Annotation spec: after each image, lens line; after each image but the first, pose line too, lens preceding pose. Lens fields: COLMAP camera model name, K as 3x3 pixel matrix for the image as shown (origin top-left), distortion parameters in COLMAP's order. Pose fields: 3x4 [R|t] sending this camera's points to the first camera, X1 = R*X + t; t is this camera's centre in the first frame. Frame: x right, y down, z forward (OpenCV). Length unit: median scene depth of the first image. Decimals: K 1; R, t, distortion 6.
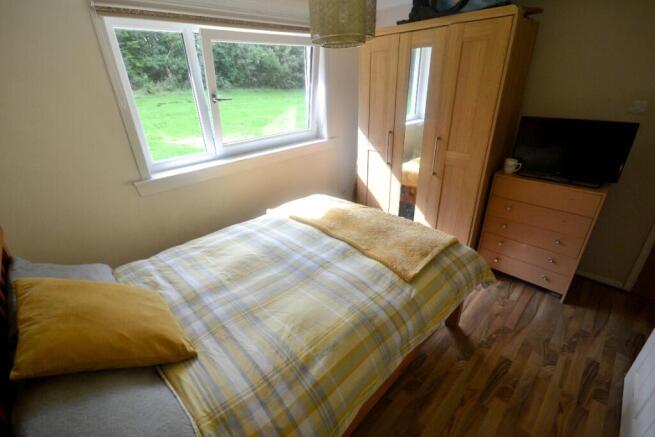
lens RADIAL K [[292.0, 0, 324.3], [0, 292.0, 217.8], [0, 0, 1]] dist [-0.011519, 0.000035]
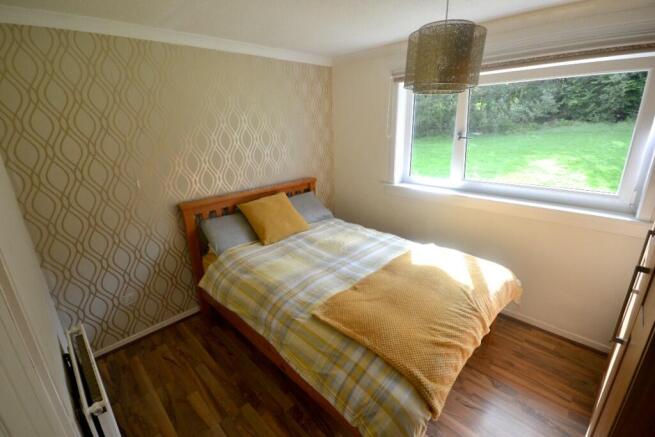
lens RADIAL K [[292.0, 0, 324.3], [0, 292.0, 217.8], [0, 0, 1]] dist [-0.011519, 0.000035]
pose [[0.002598, 0.345426, -0.938443, 1.033006], [-0.403104, 0.859184, 0.315136, -0.387682], [0.915150, 0.377471, 0.141475, 0.676455]]
